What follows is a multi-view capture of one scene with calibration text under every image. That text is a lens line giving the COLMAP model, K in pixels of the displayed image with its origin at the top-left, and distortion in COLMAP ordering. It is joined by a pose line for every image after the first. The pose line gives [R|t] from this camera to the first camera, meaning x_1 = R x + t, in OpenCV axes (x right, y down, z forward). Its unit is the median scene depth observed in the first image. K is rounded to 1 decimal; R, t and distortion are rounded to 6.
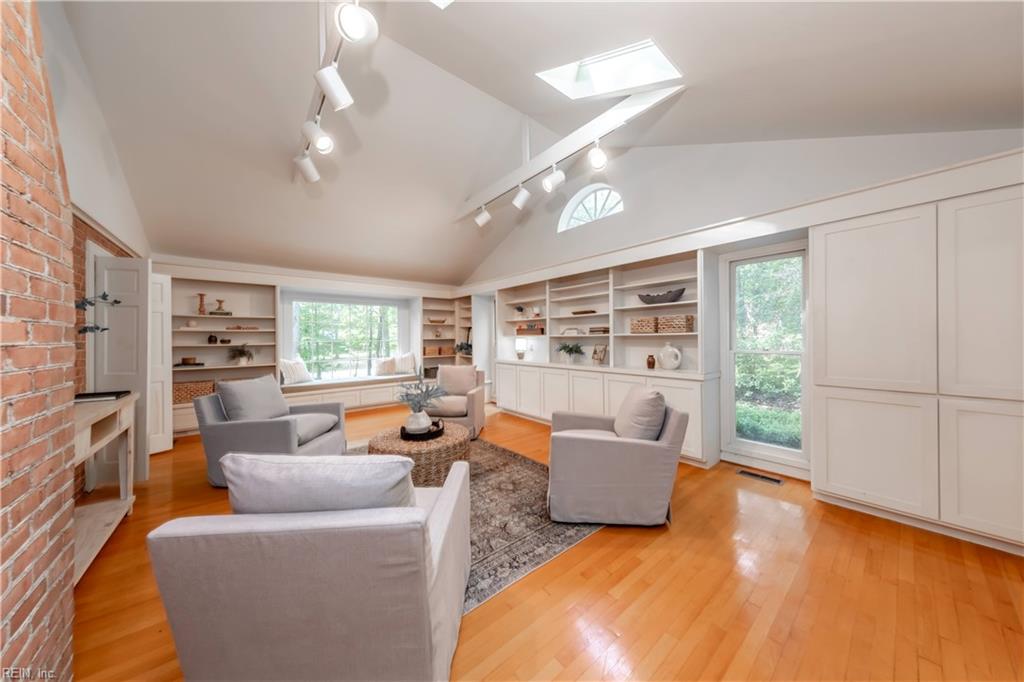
lens RADIAL K [[325.2, 0, 510.4], [0, 325.2, 338.5], [0, 0, 1]] dist [0.000942, -0.000051]
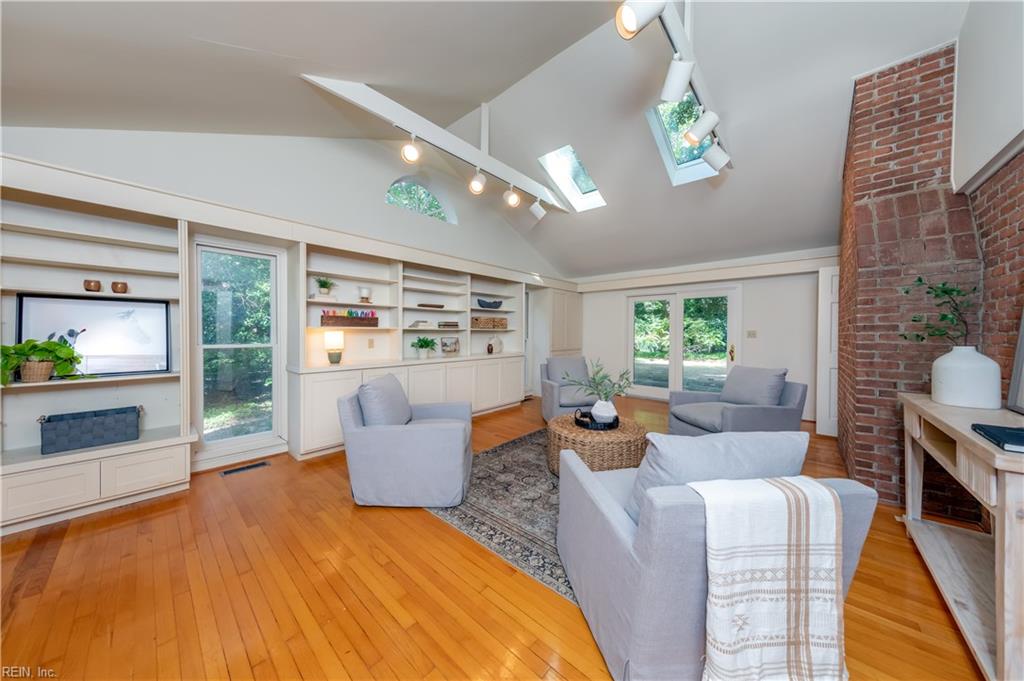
lens RADIAL K [[325.2, 0, 510.4], [0, 325.2, 338.0], [0, 0, 1]] dist [0.000942, -0.000051]
pose [[-0.157394, -0.022115, 0.987288, -0.779288], [-0.015747, 0.999678, 0.019882, -0.004151], [-0.987410, -0.012418, -0.157692, 0.892022]]
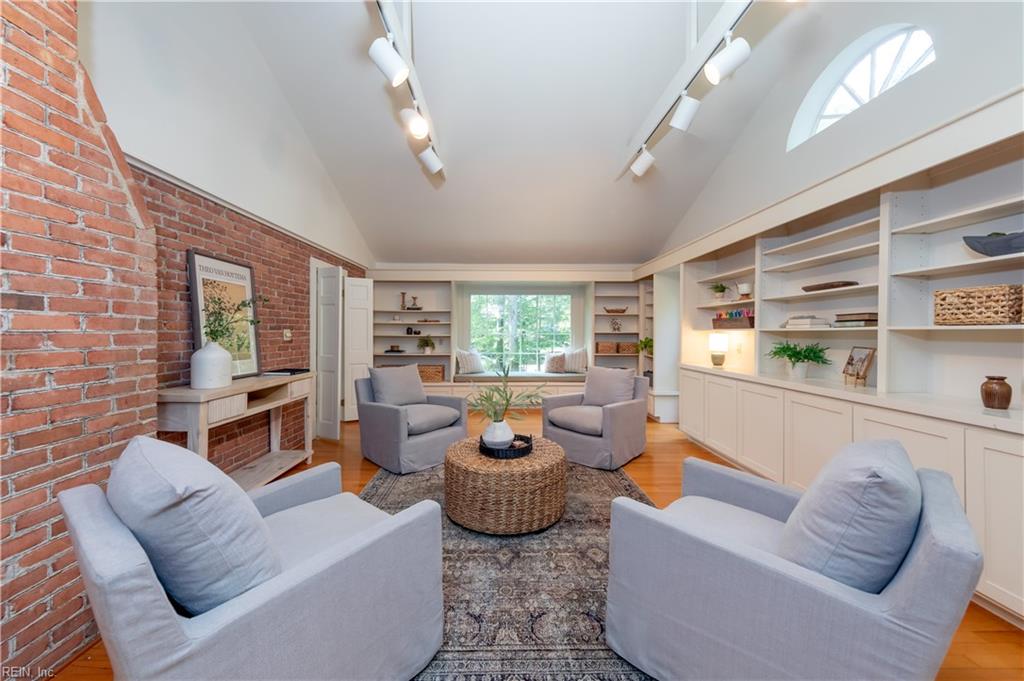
lens RADIAL K [[367.7, 0, 499.2], [0, 367.7, 336.4], [0, 0, 1]] dist [0.001029, -0.000048]
pose [[0.779677, 0.017913, -0.625926, 0.178550], [-0.010498, 0.999824, 0.015537, -0.000569], [0.626094, -0.005543, 0.779728, 0.175396]]
